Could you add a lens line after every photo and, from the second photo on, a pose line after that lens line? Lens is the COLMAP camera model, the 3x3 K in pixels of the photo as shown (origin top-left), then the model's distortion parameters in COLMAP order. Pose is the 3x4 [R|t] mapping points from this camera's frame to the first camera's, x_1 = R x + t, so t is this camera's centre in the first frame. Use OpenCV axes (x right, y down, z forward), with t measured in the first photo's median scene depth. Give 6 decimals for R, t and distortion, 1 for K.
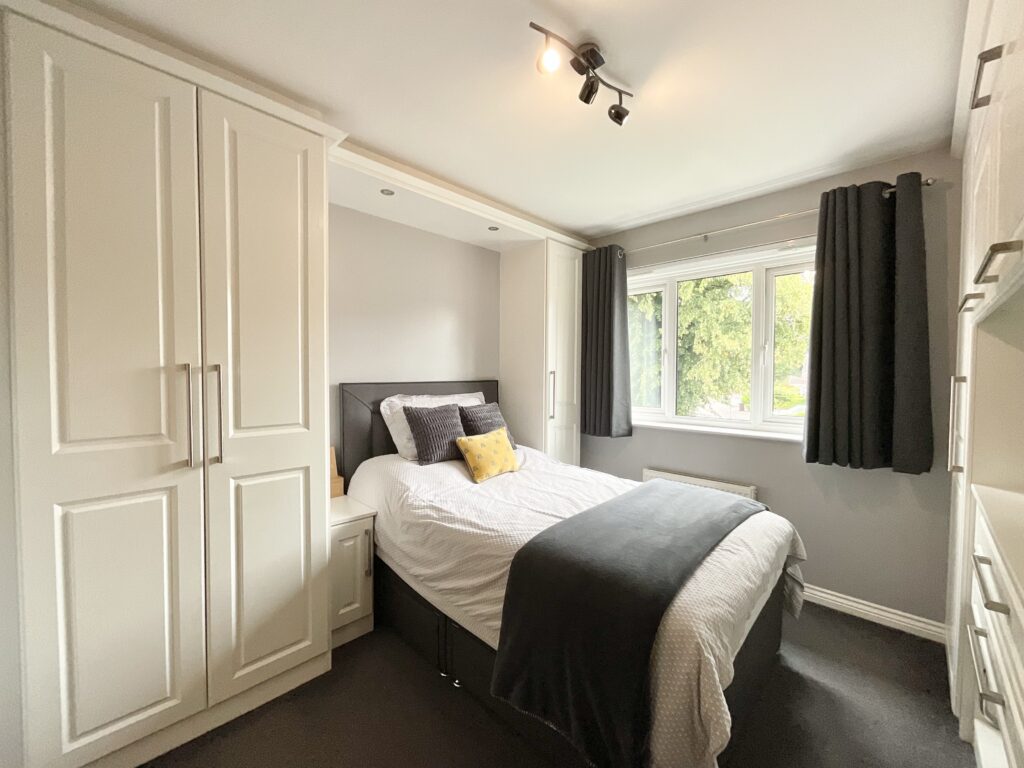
lens RADIAL K [[413.2, 0, 512.0], [0, 413.2, 384.0], [0, 0, 1]] dist [-0.001368, 0.000105]
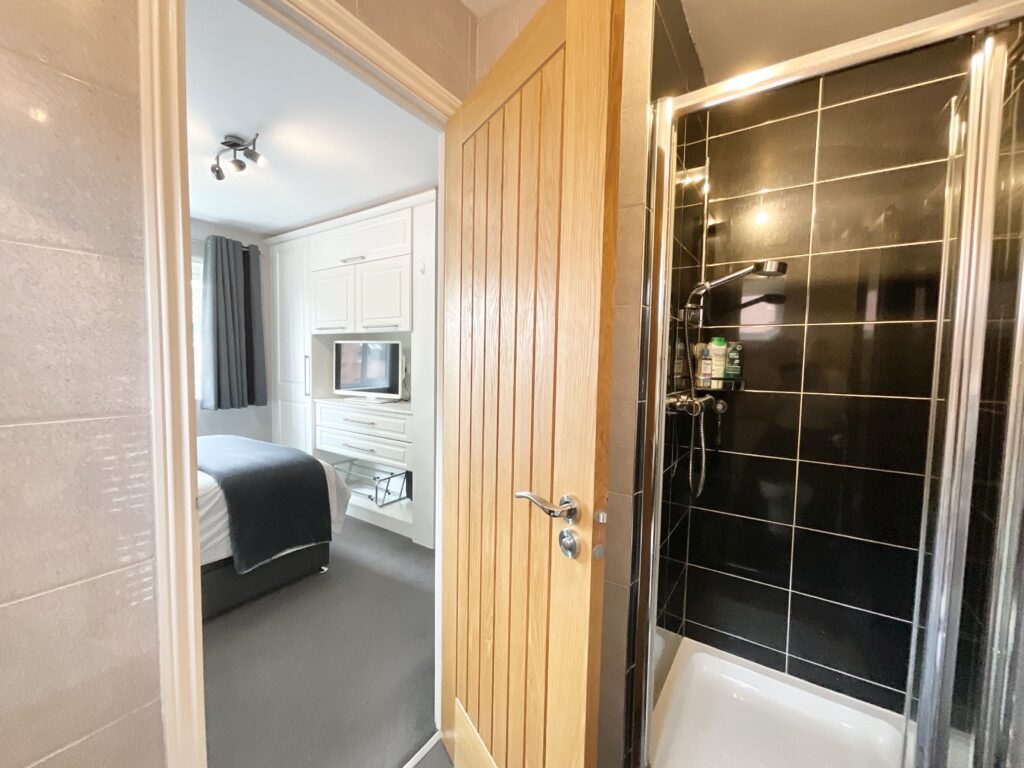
lens RADIAL K [[413.2, 0, 512.0], [0, 413.2, 384.0], [0, 0, 1]] dist [-0.001368, 0.000105]
pose [[-0.188339, -0.066425, 0.979855, -1.061046], [0.008934, 0.997553, 0.069342, -0.004550], [-0.982063, 0.021814, -0.187285, 0.212673]]
